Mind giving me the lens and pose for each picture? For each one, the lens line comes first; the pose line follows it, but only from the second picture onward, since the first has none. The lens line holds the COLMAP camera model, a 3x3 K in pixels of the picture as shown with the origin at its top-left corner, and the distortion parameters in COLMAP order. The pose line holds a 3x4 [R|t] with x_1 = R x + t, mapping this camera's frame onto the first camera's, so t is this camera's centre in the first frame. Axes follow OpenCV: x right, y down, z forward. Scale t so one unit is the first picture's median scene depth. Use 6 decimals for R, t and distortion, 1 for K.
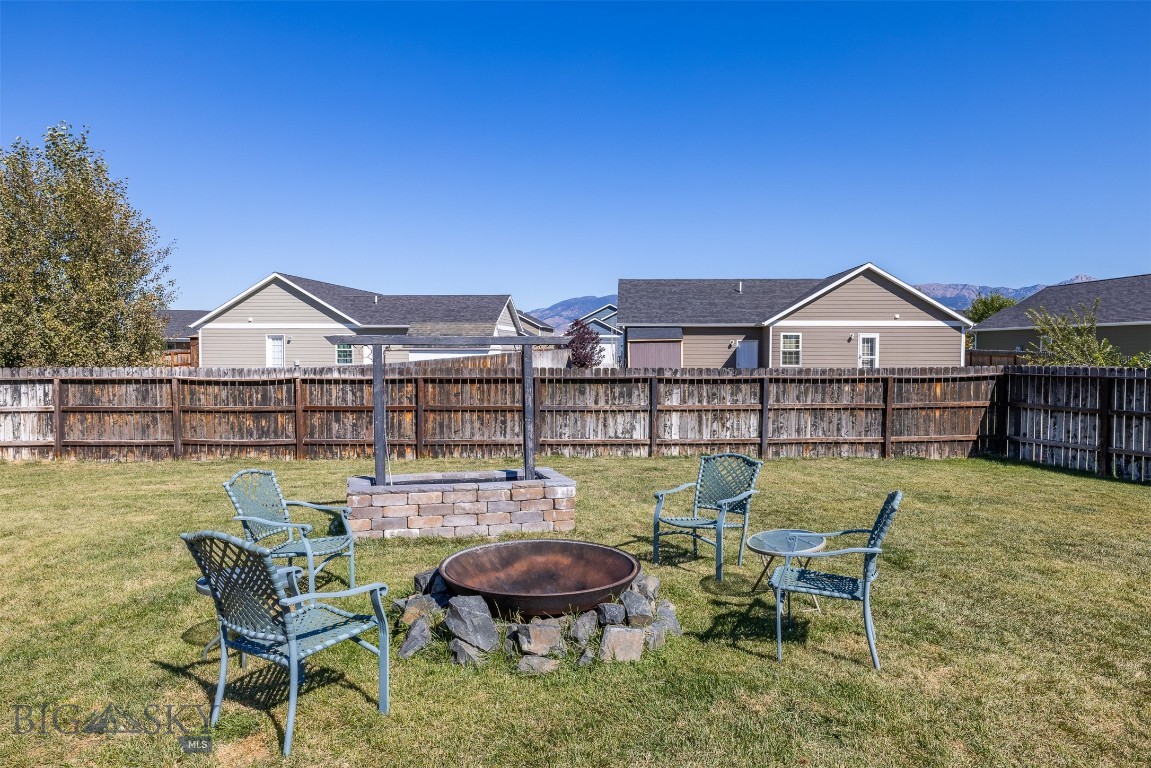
lens RADIAL K [[738.8, 0, 572.0], [0, 738.8, 383.3], [0, 0, 1]] dist [-0.002319, 0.000587]
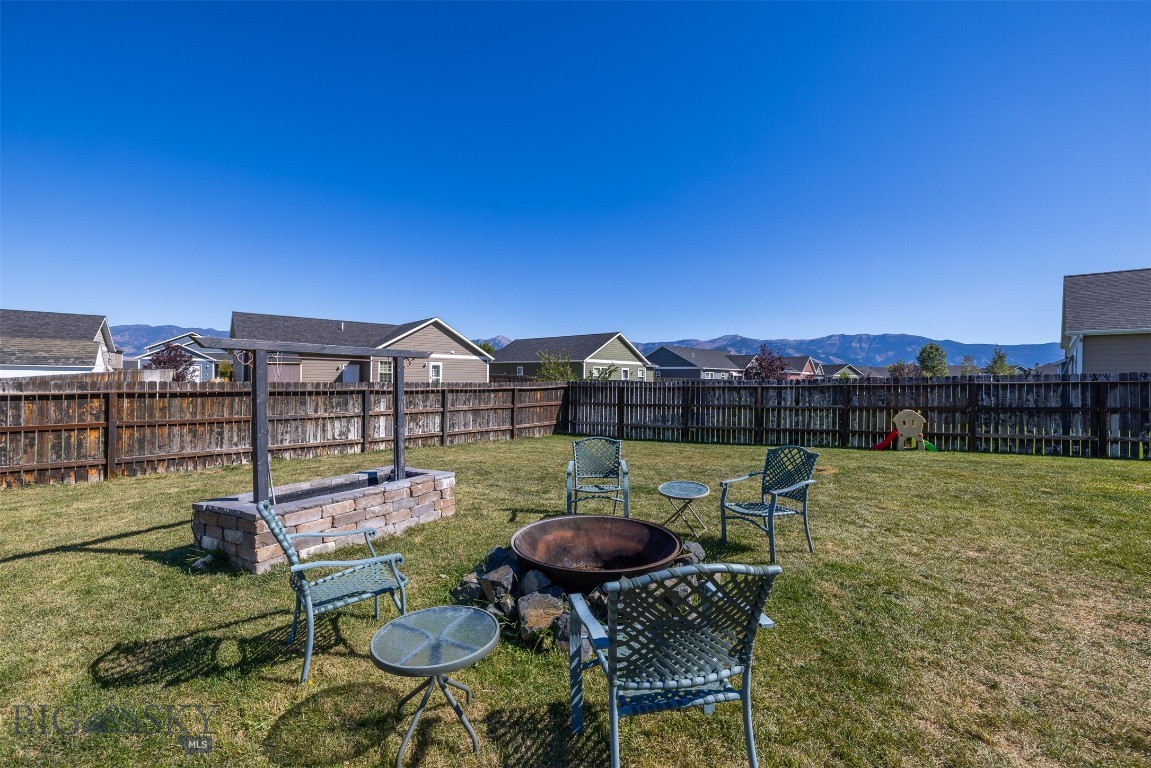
lens RADIAL K [[481.5, 0, 574.5], [0, 481.5, 375.4], [0, 0, 1]] dist [0.001628, 0.000067]
pose [[0.727654, 0.010728, 0.685860, -0.198070], [0.018733, 0.999194, -0.035504, 0.003573], [-0.685688, 0.038683, 0.726867, 0.150413]]
